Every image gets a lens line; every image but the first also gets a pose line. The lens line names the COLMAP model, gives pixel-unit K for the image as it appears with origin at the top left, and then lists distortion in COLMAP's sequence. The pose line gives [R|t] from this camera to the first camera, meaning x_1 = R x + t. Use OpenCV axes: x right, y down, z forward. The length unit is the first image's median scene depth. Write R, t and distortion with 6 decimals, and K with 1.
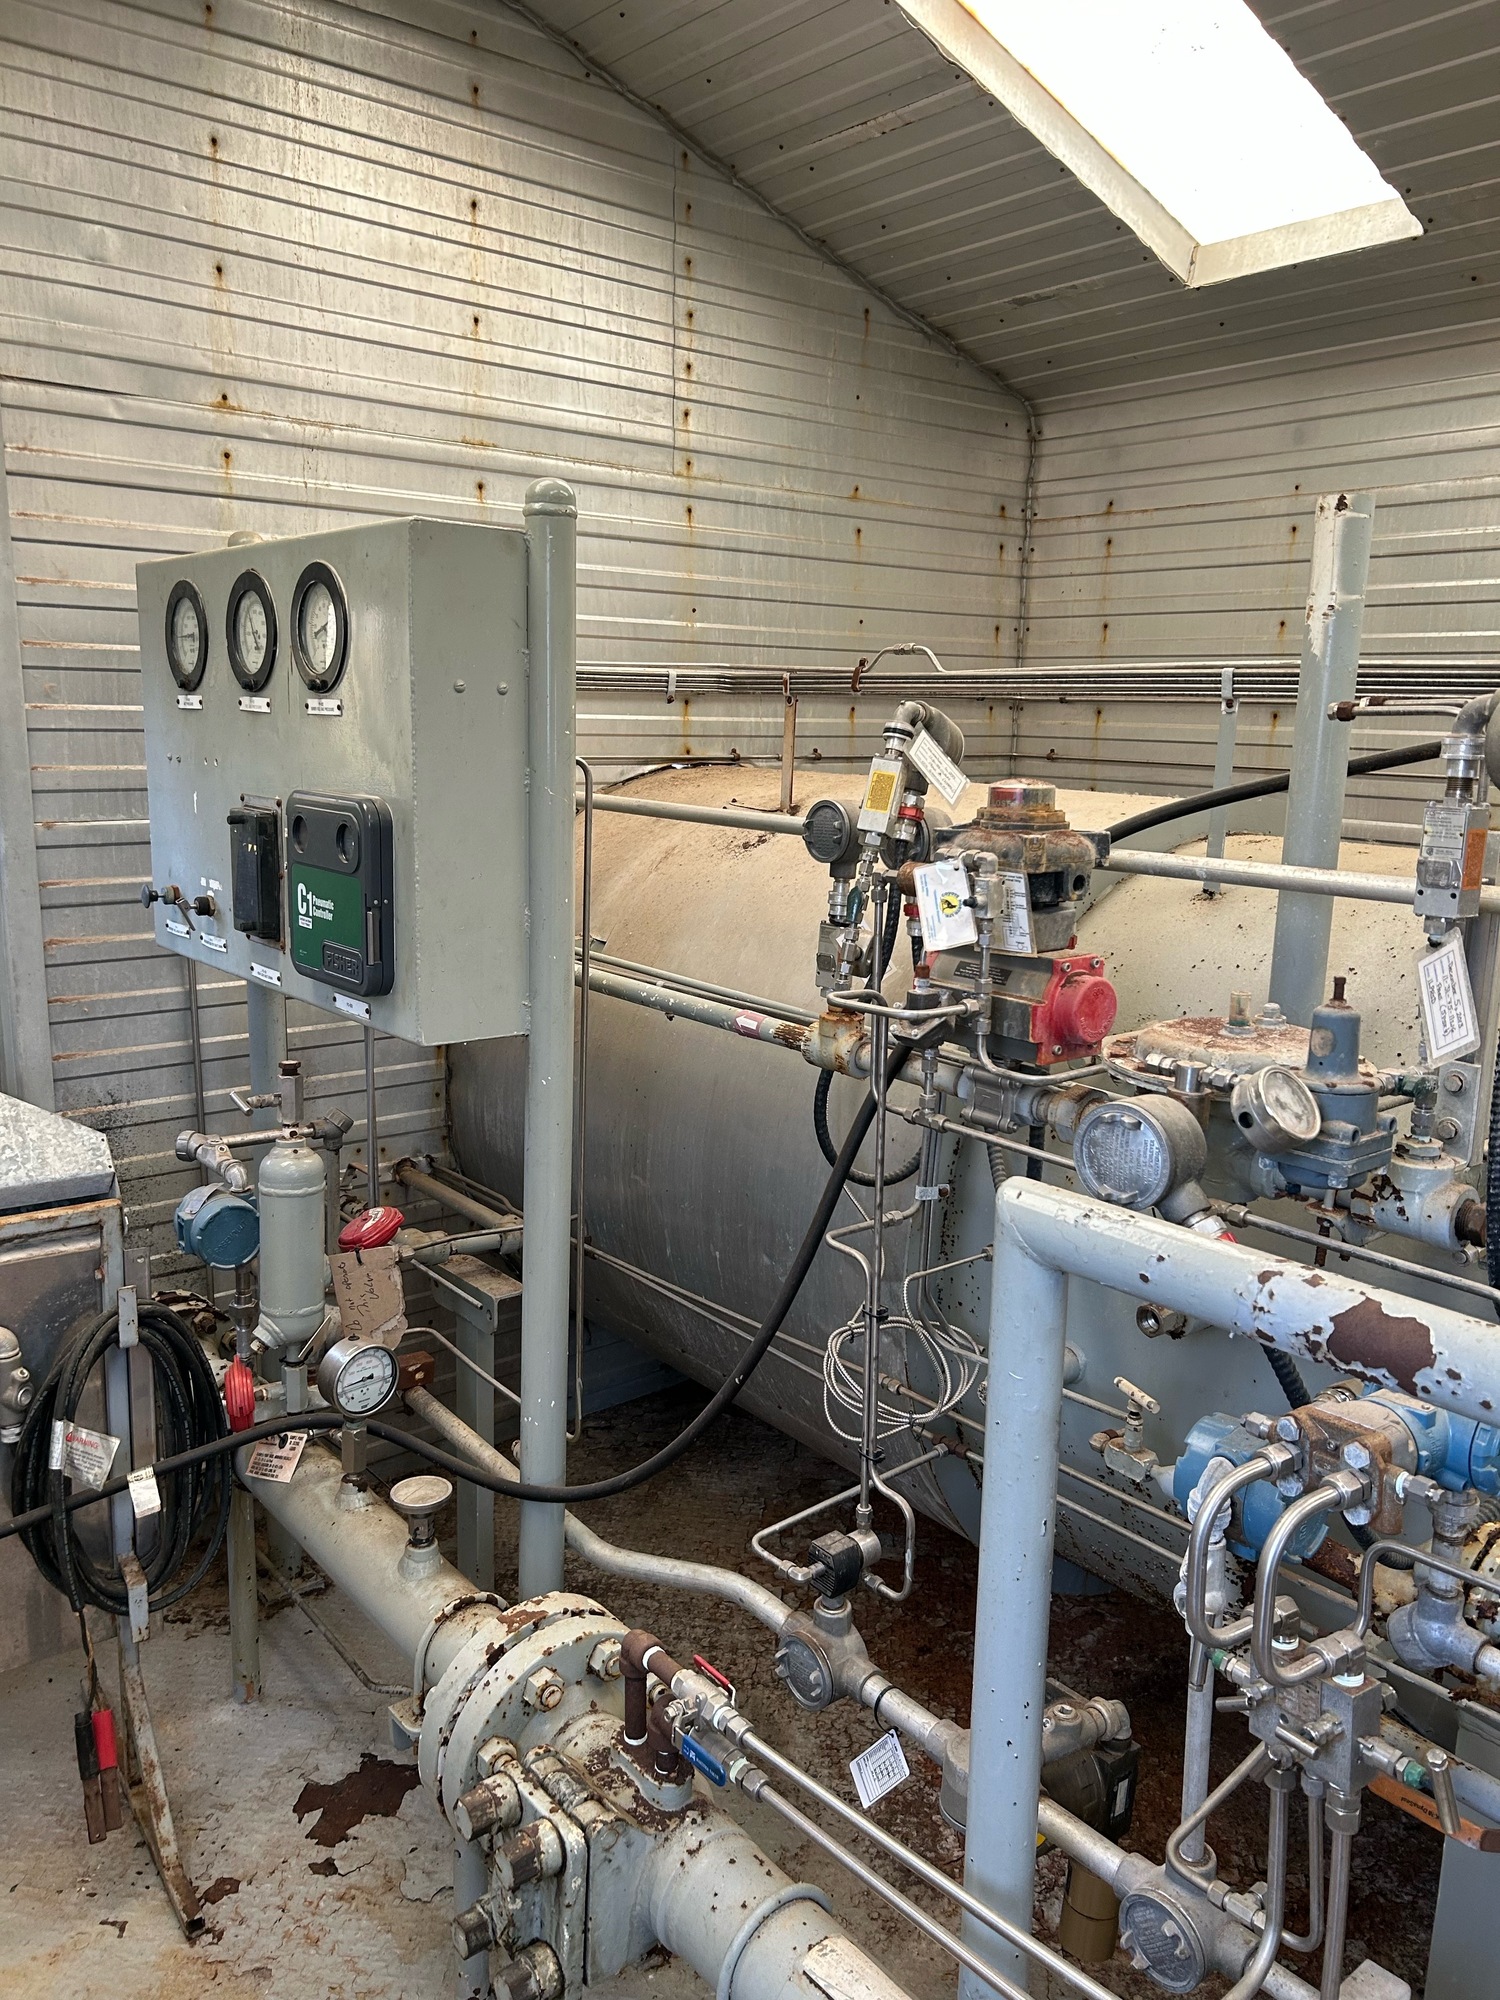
lens RADIAL K [[1495.1, 0, 705.4], [0, 1495.1, 994.0], [0, 0, 1]] dist [0.025595, -0.024746]
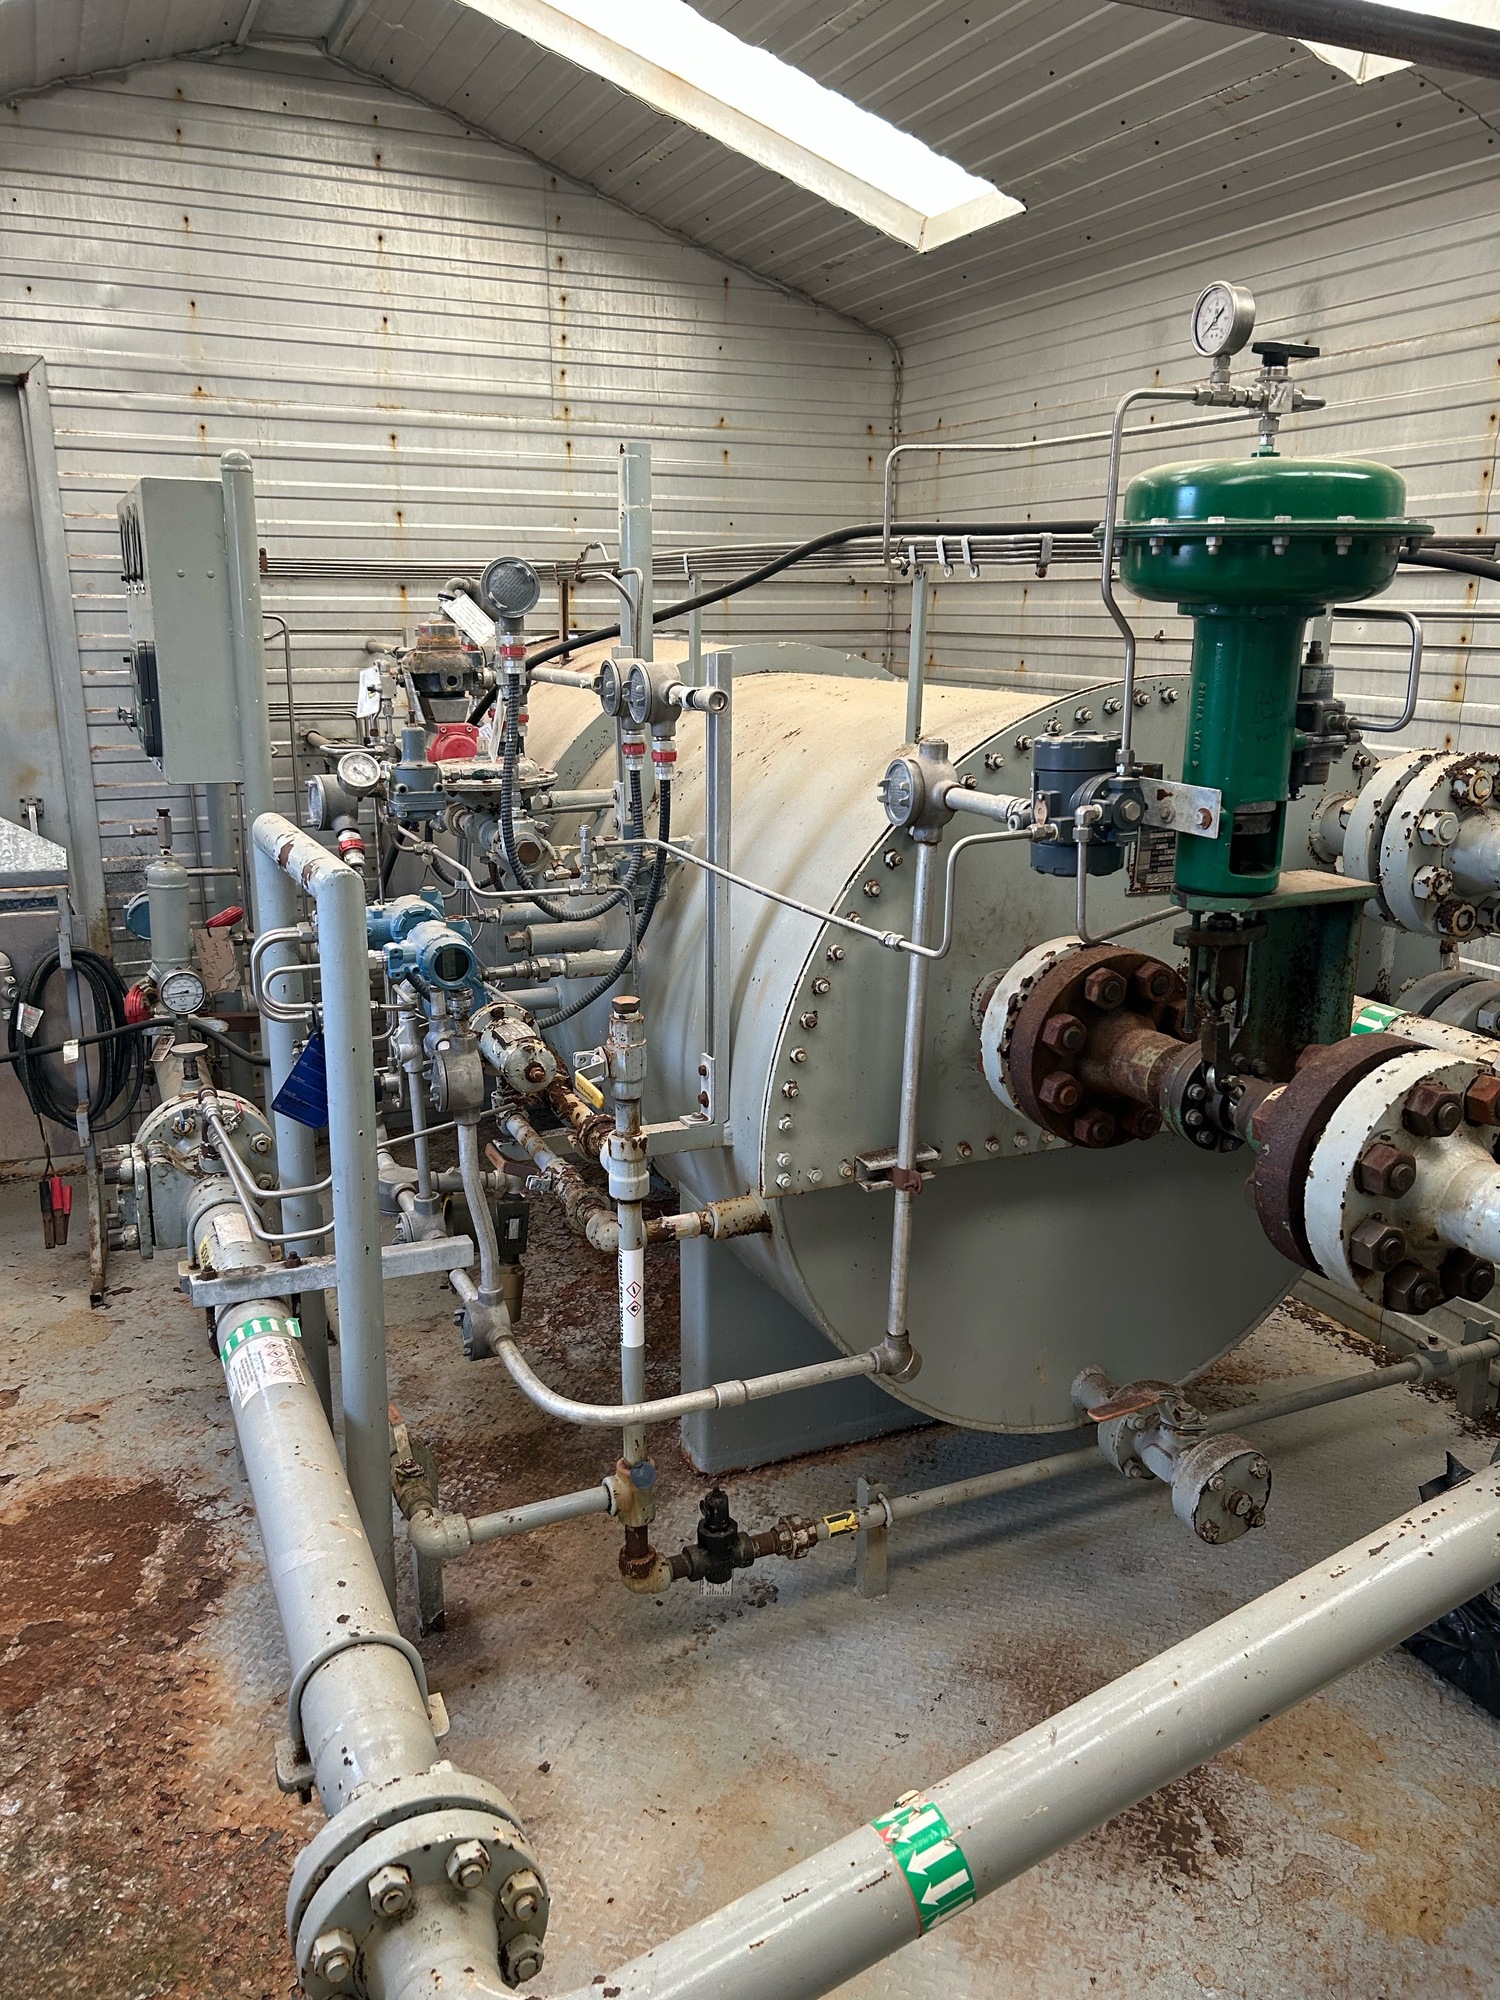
lens RADIAL K [[1495.1, 0, 747.8], [0, 1495.1, 995.7], [0, 0, 1]] dist [0.025595, -0.024746]
pose [[0.968624, 0.045582, -0.244315, 0.556056], [-0.030831, 0.997482, 0.063869, 0.091854], [0.246611, -0.054333, 0.967590, -0.333354]]
